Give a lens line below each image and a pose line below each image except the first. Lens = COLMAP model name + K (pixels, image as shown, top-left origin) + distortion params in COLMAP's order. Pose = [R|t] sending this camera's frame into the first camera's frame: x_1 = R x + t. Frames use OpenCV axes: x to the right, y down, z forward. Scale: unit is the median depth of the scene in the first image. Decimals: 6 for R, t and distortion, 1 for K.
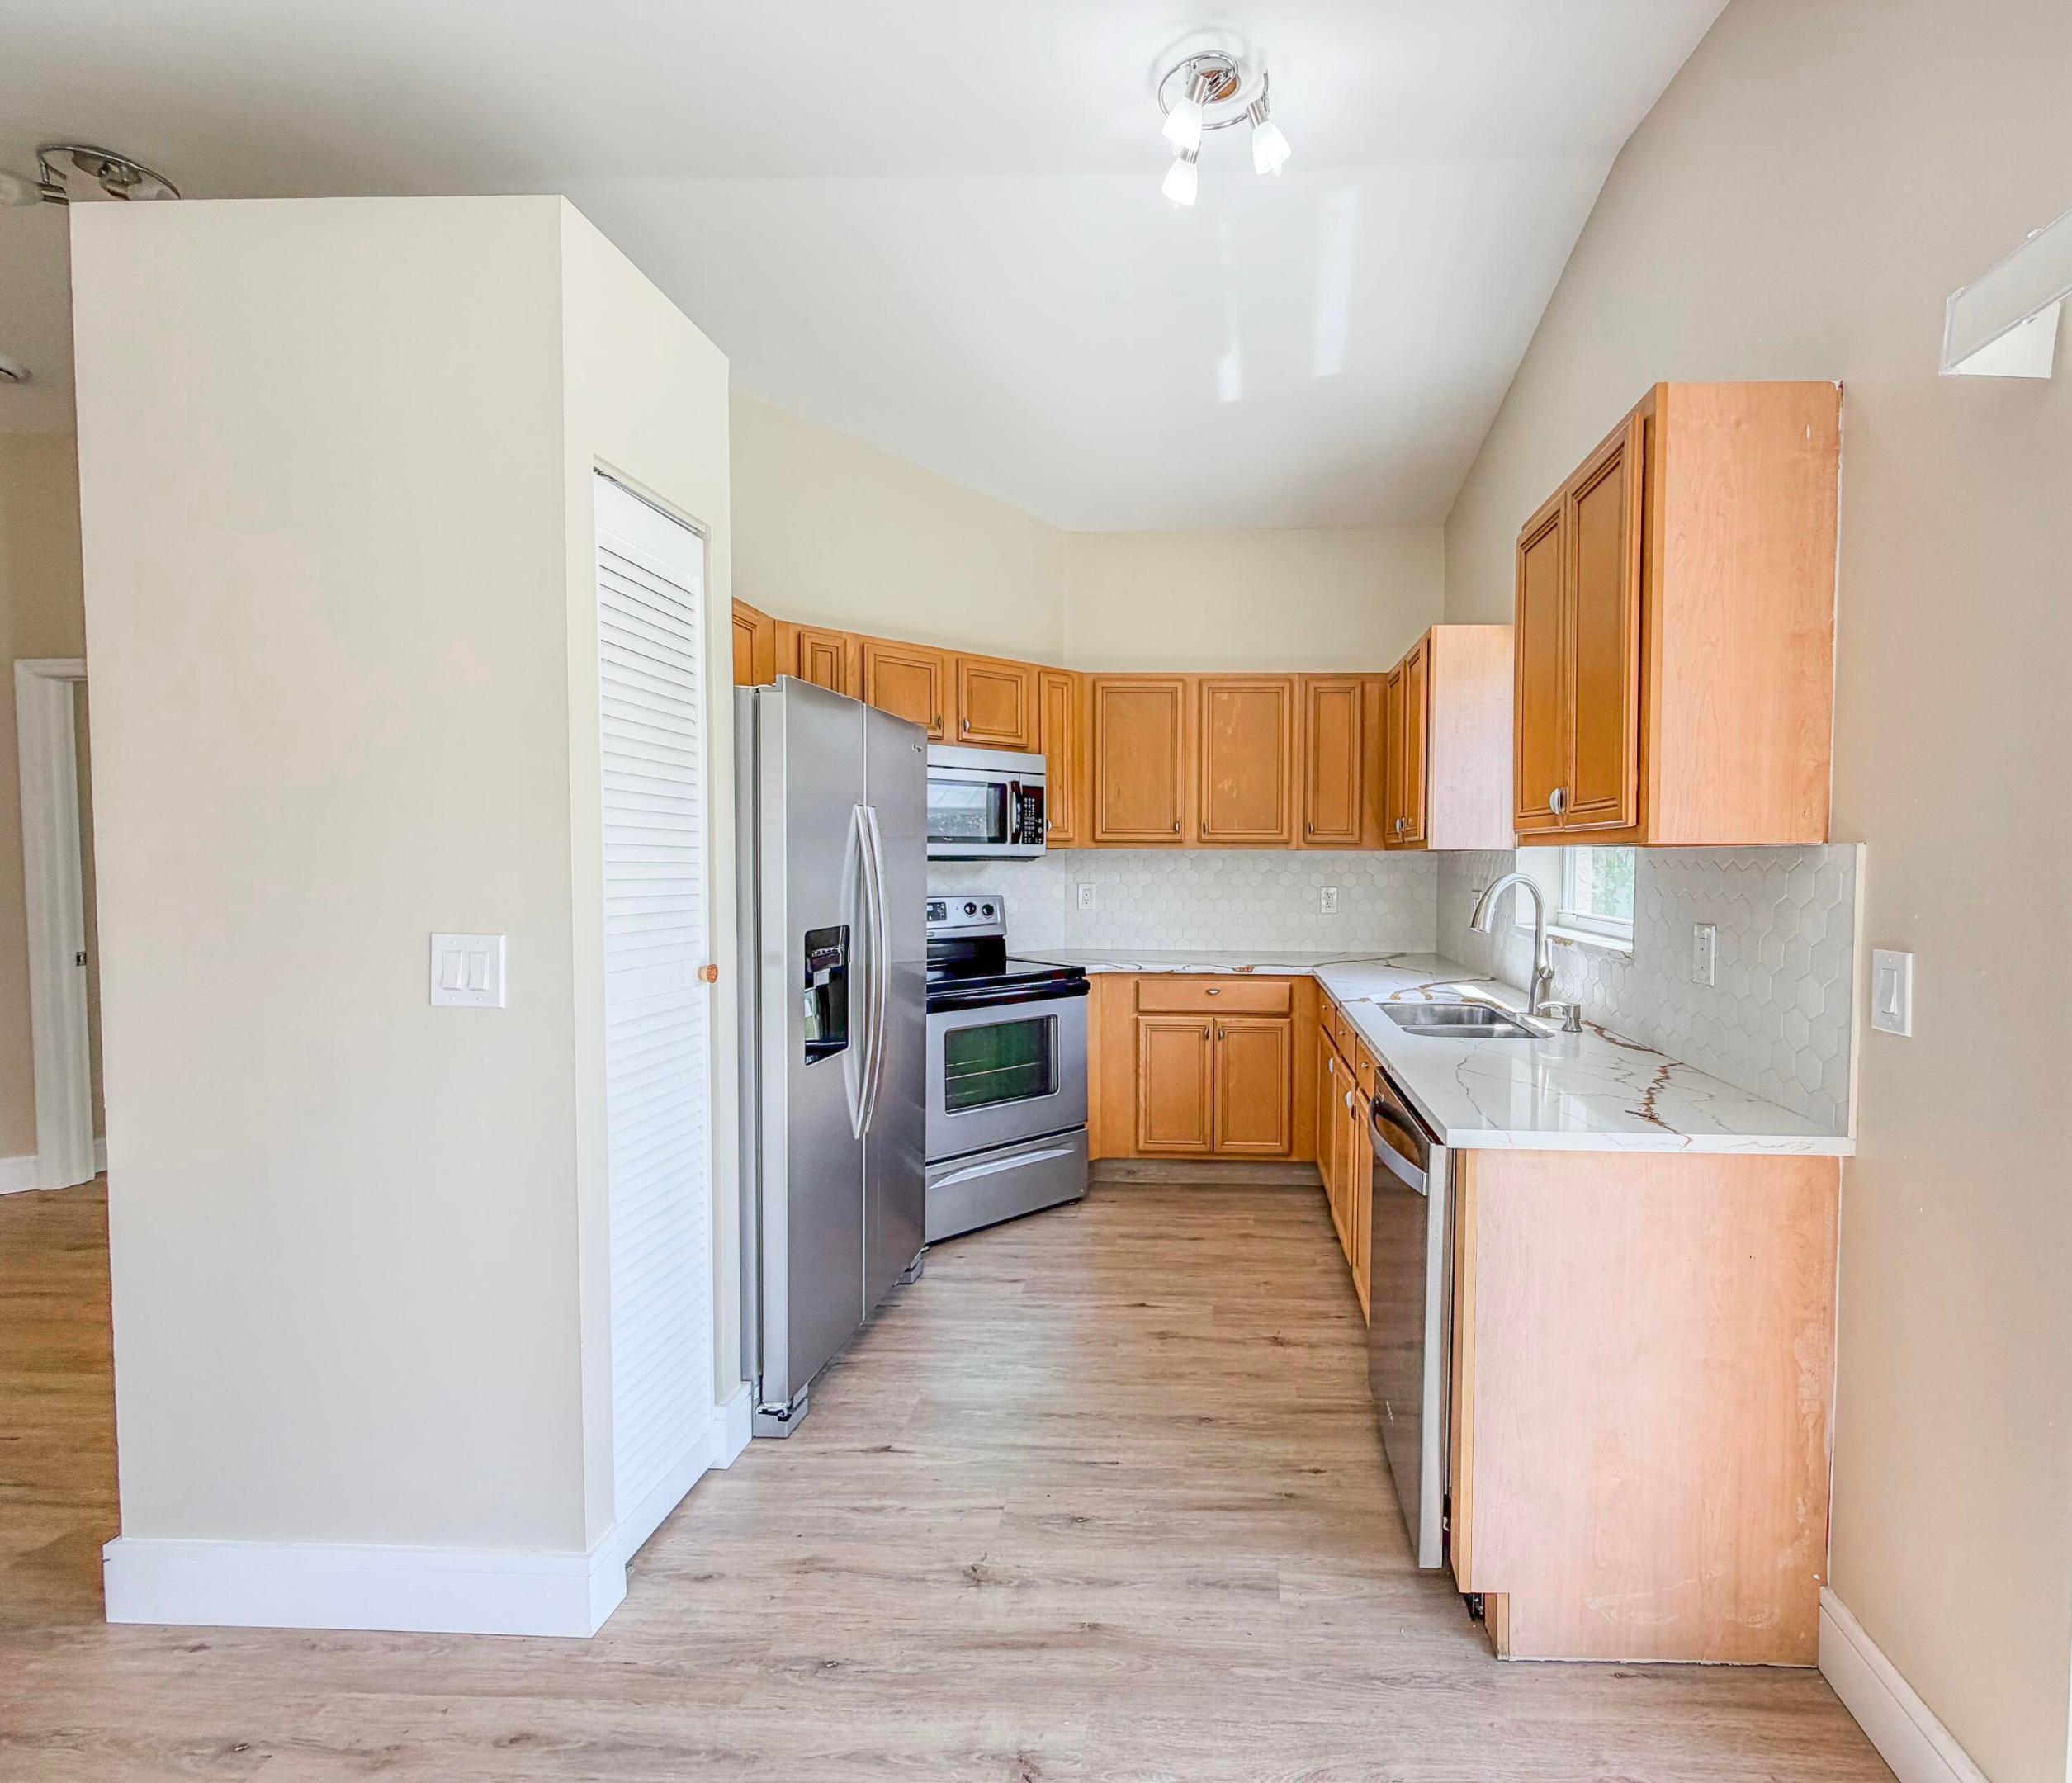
lens RADIAL K [[1037.7, 0, 1036.7], [0, 1037.7, 900.2], [0, 0, 1]] dist [0.002650, 0.000414]
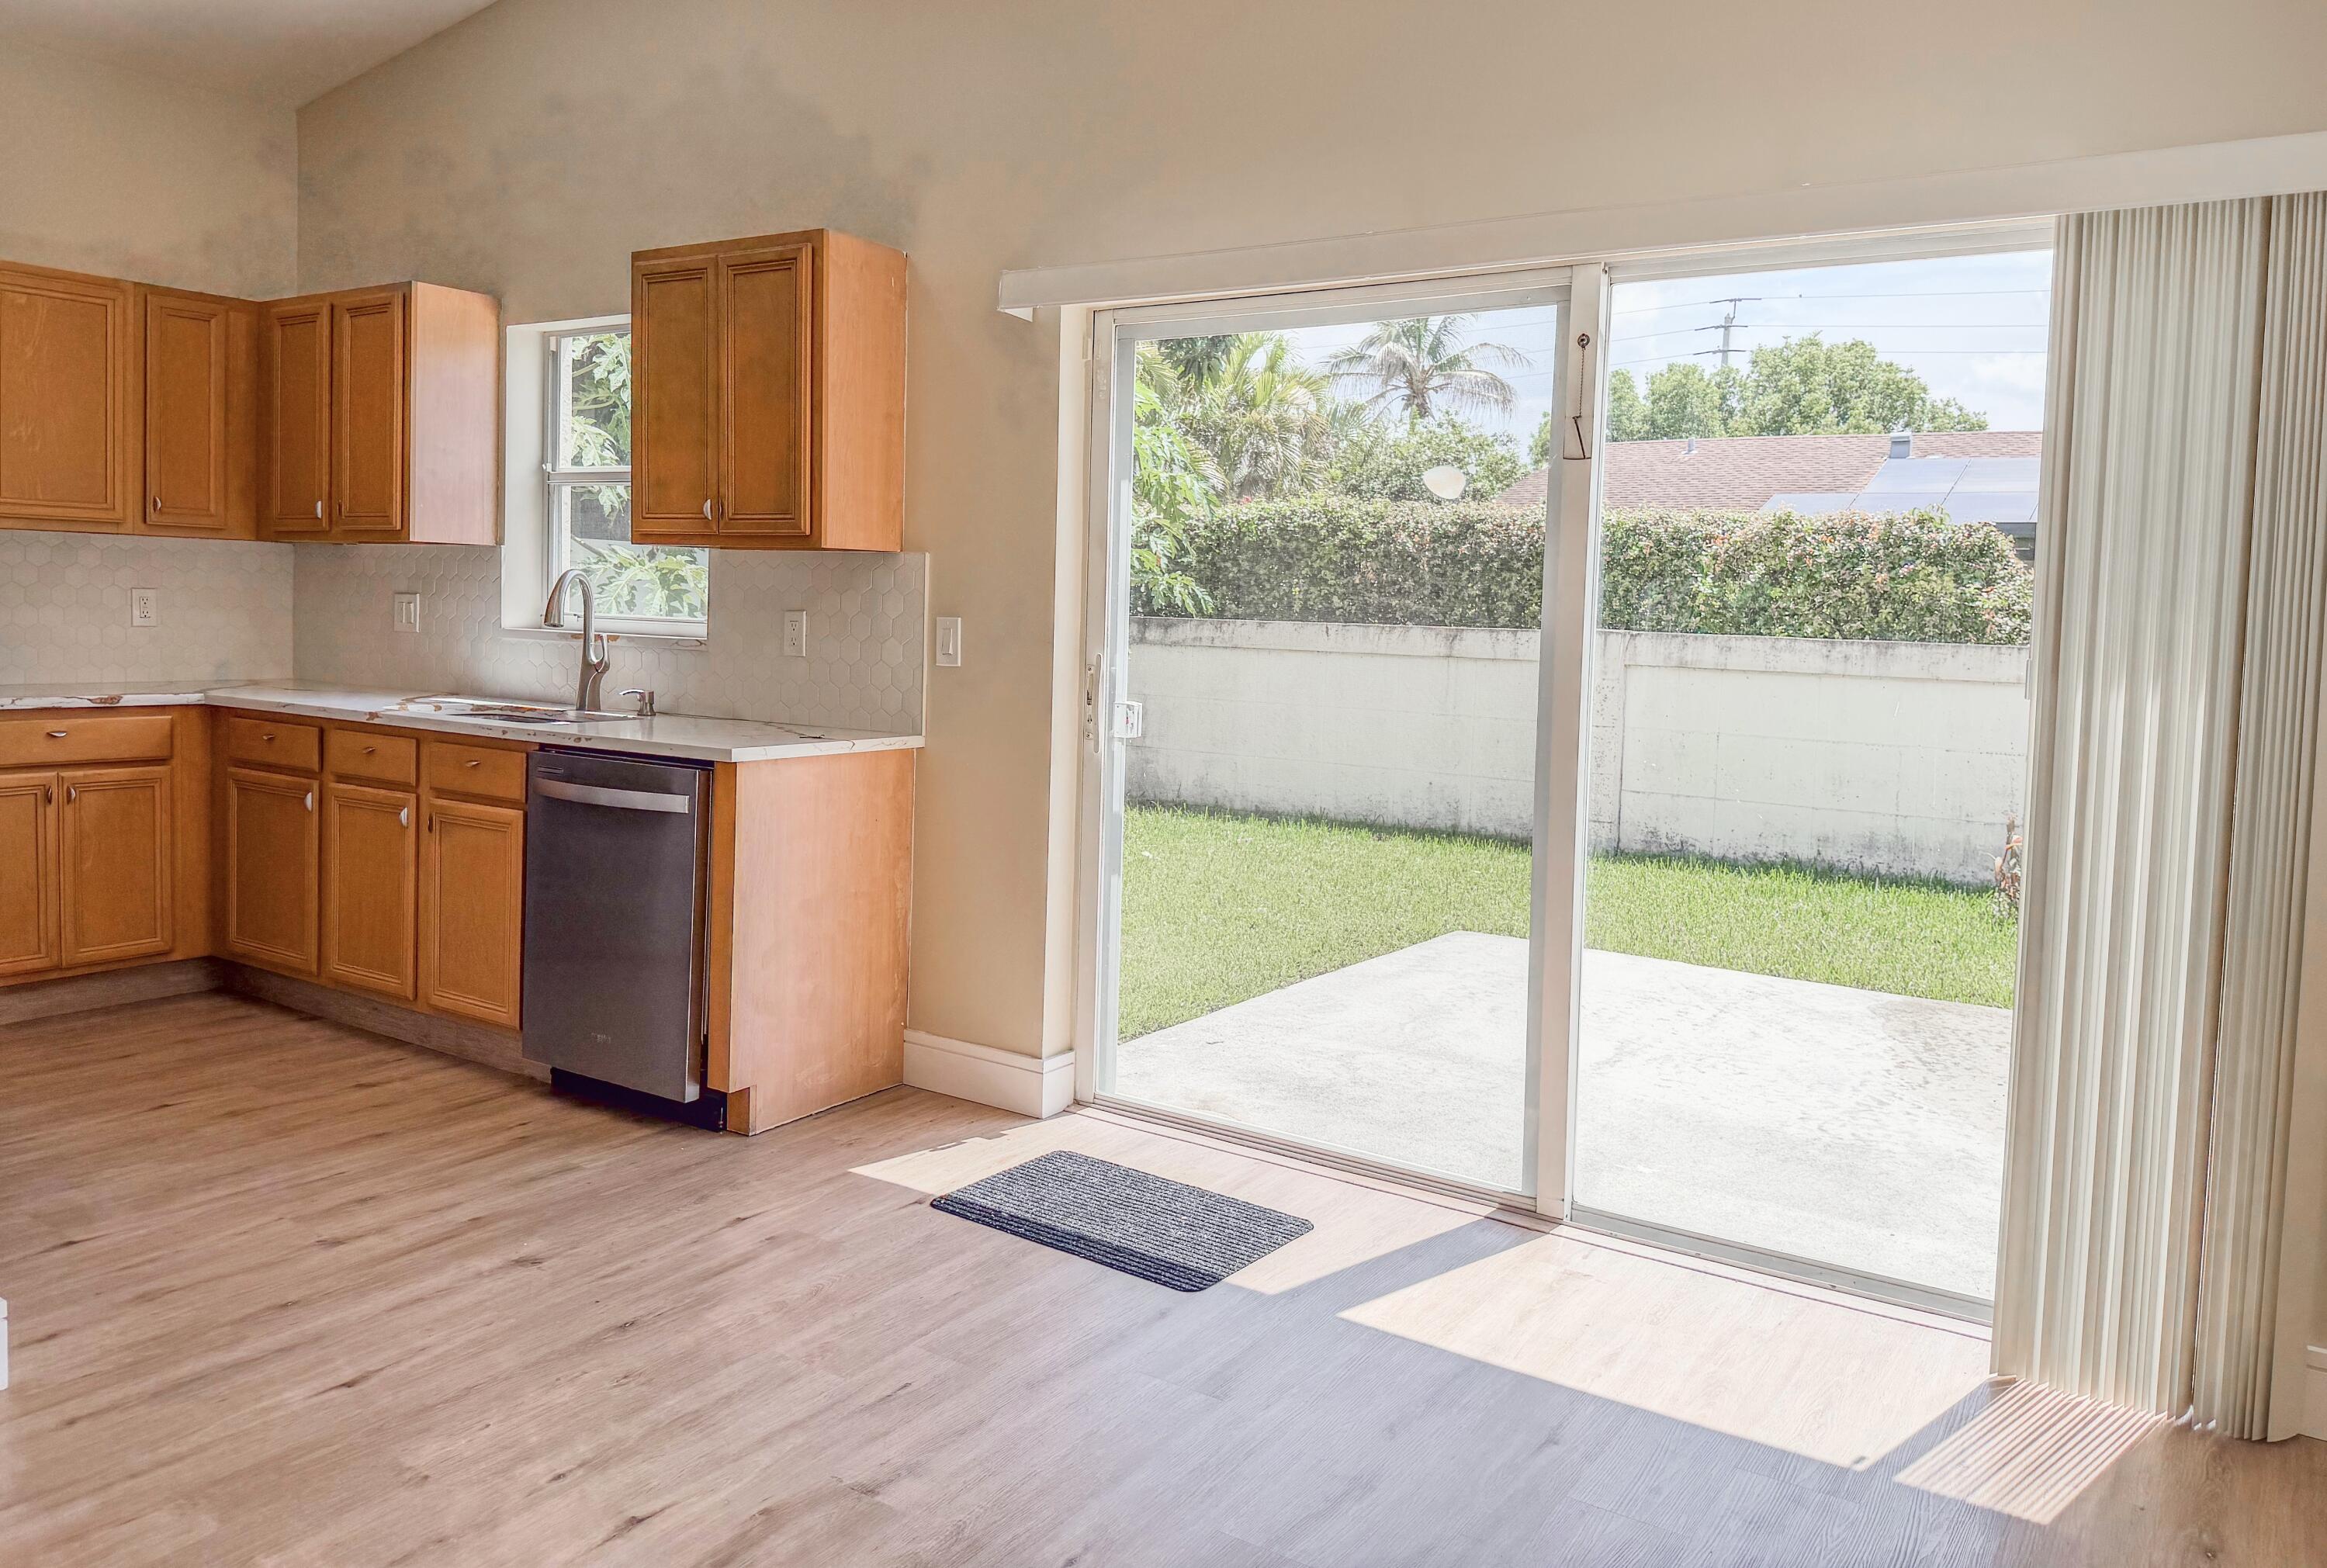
lens RADIAL K [[1996.1, 0, 1163.5], [0, 1996.1, 784.0], [0, 0, 1]] dist [-0.006122, -0.005637]
pose [[0.513805, -0.065320, 0.855417, -1.246031], [0.005773, 0.997338, 0.072690, 0.059739], [-0.857887, -0.032410, 0.512814, -0.675109]]
